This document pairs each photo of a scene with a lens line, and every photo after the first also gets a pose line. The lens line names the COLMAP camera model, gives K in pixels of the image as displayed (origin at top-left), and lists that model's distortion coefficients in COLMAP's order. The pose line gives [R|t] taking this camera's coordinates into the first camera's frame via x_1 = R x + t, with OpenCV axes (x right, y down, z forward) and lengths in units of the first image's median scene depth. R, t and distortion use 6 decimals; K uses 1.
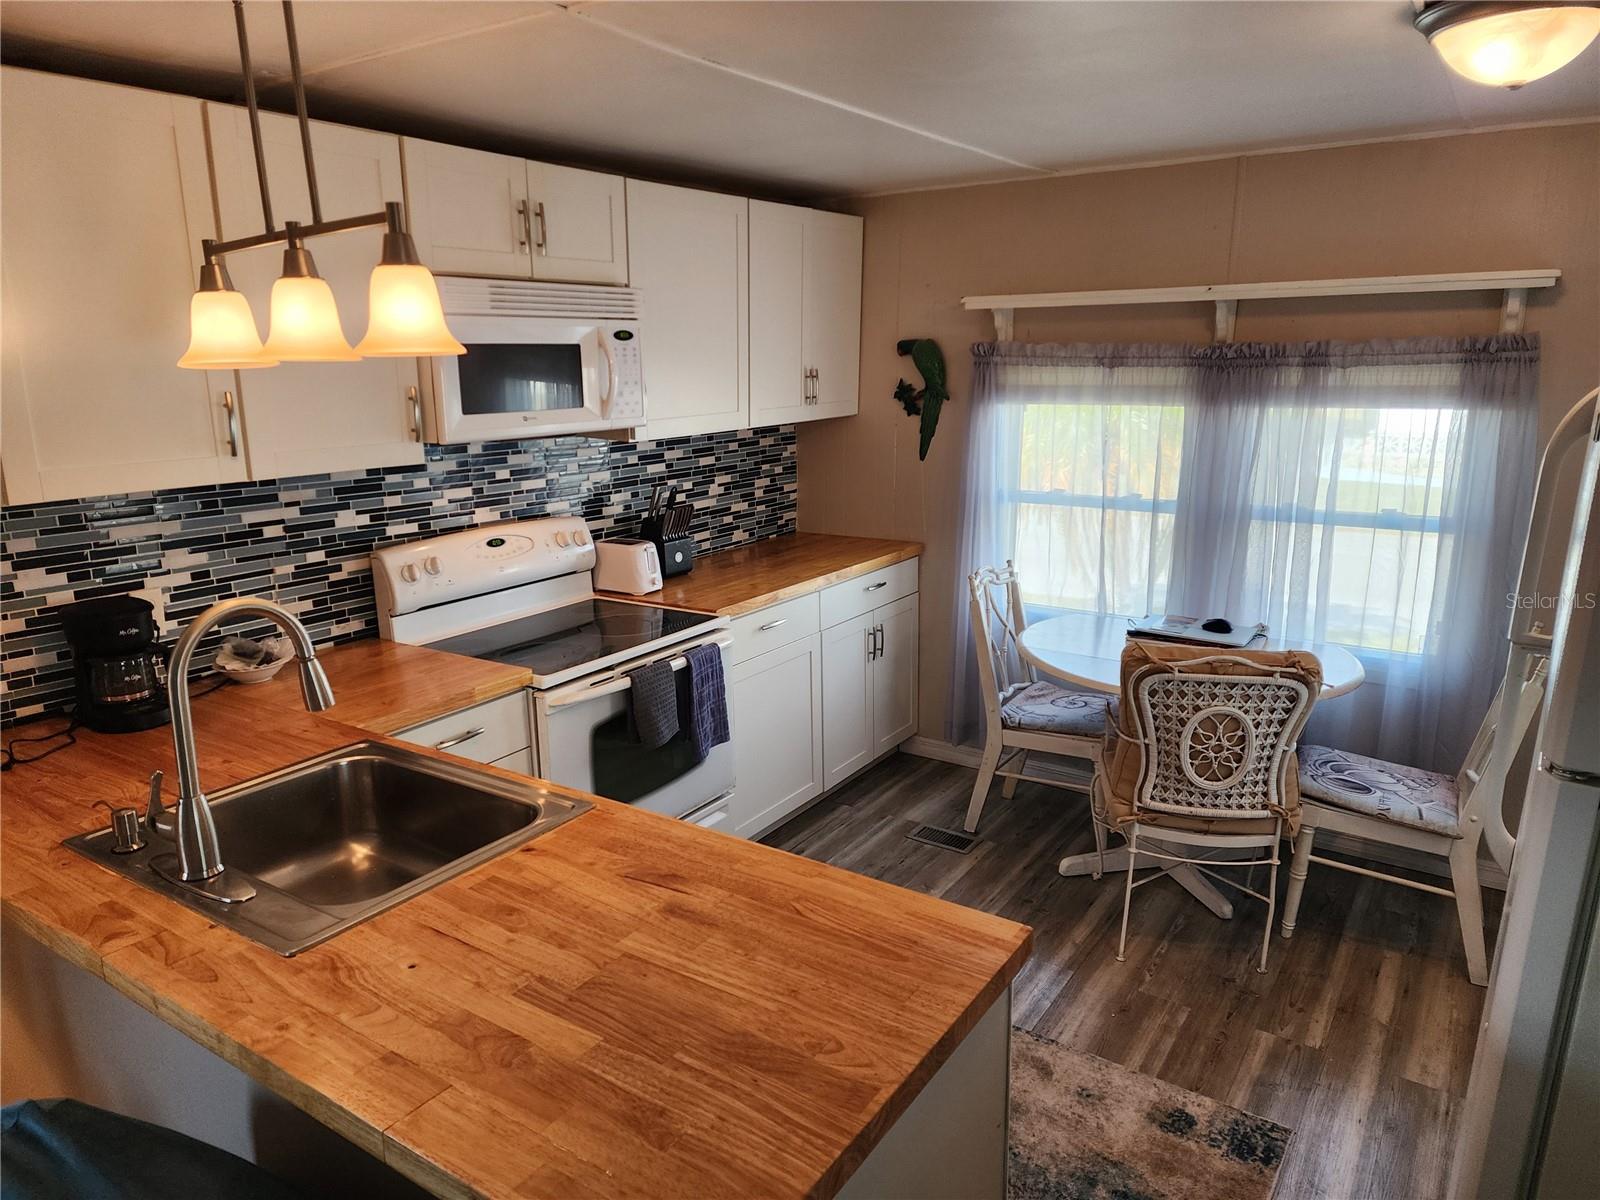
lens RADIAL K [[1066.3, 0, 795.7], [0, 1066.3, 599.0], [0, 0, 1]] dist [0.057049, -0.014461]
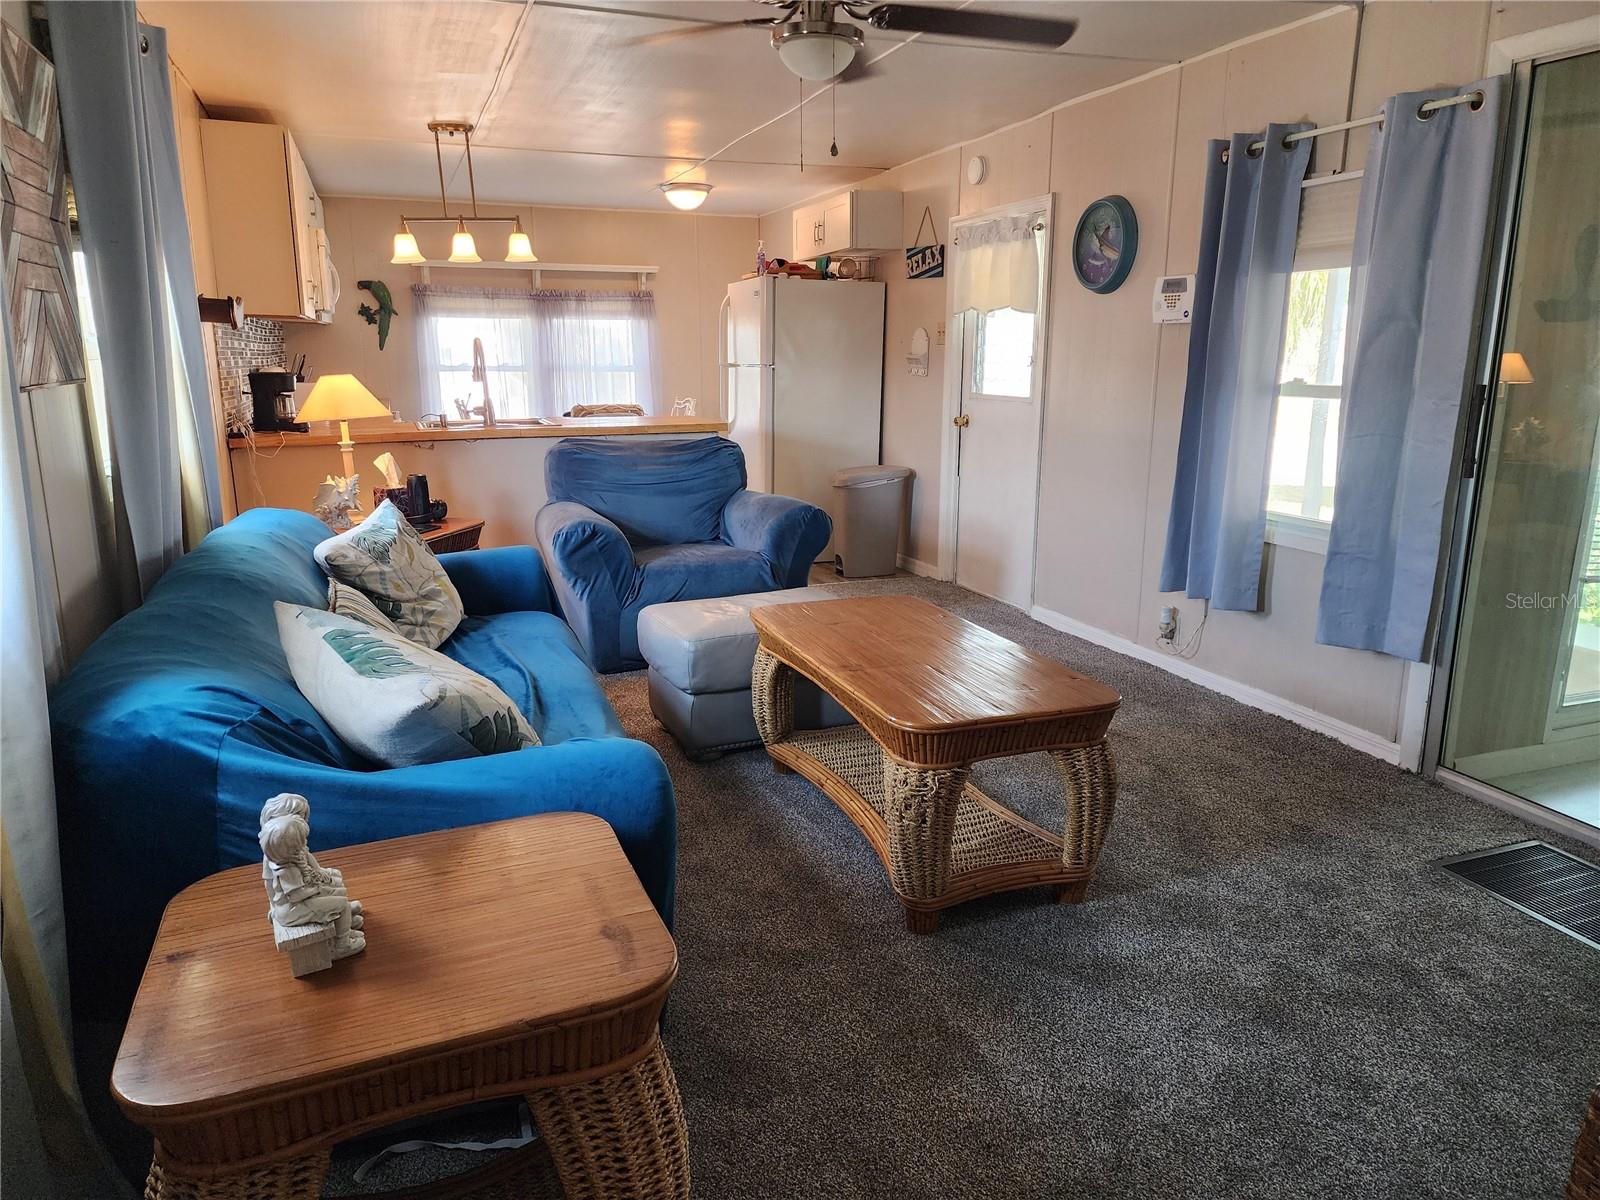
lens RADIAL K [[1066.3, 0, 798.6], [0, 1066.3, 597.1], [0, 0, 1]] dist [0.057049, -0.014461]
pose [[0.570995, -0.180017, 0.800973, -1.430605], [0.182436, 0.979090, 0.089994, 0.340222], [-0.800426, 0.094740, 0.591897, -0.823650]]
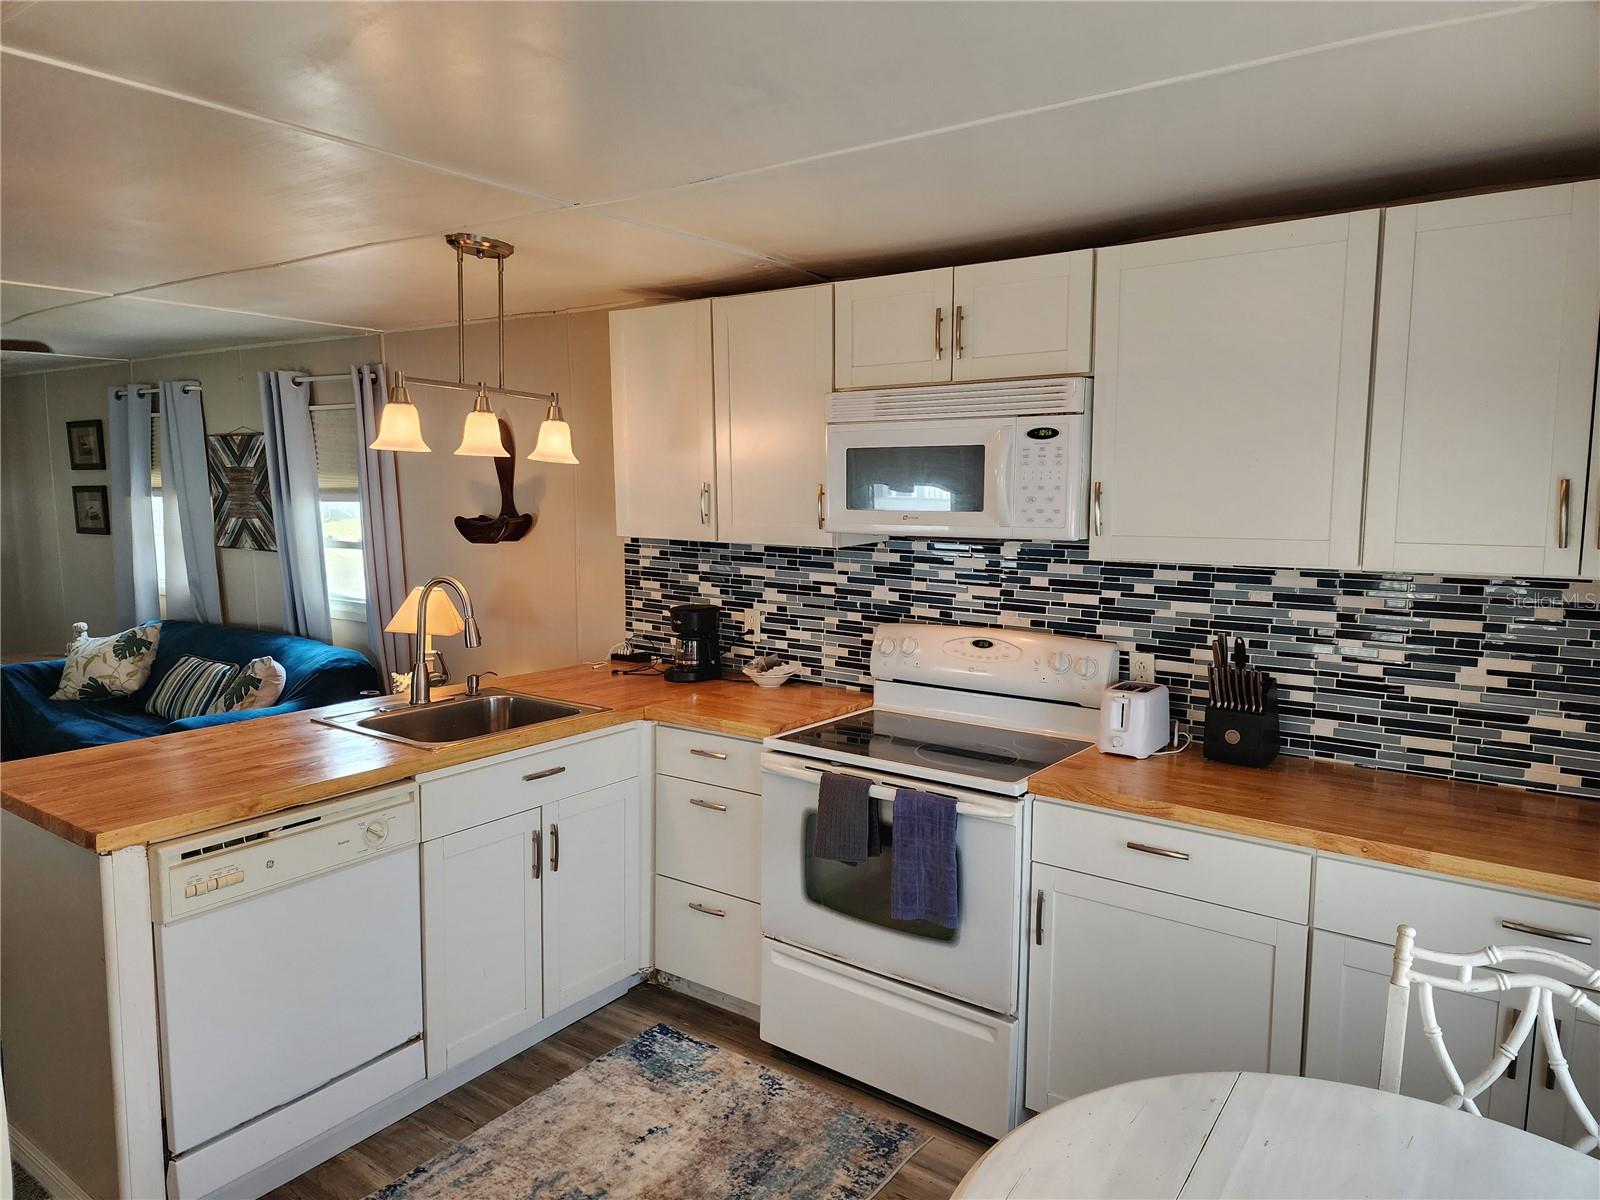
lens RADIAL K [[1066.3, 0, 802.3], [0, 1066.3, 605.0], [0, 0, 1]] dist [0.057049, -0.014461]
pose [[-0.045396, 0.124627, -0.991165, 0.694988], [-0.227000, 0.964945, 0.131727, -0.177198], [0.972836, 0.230974, -0.015514, 0.831648]]
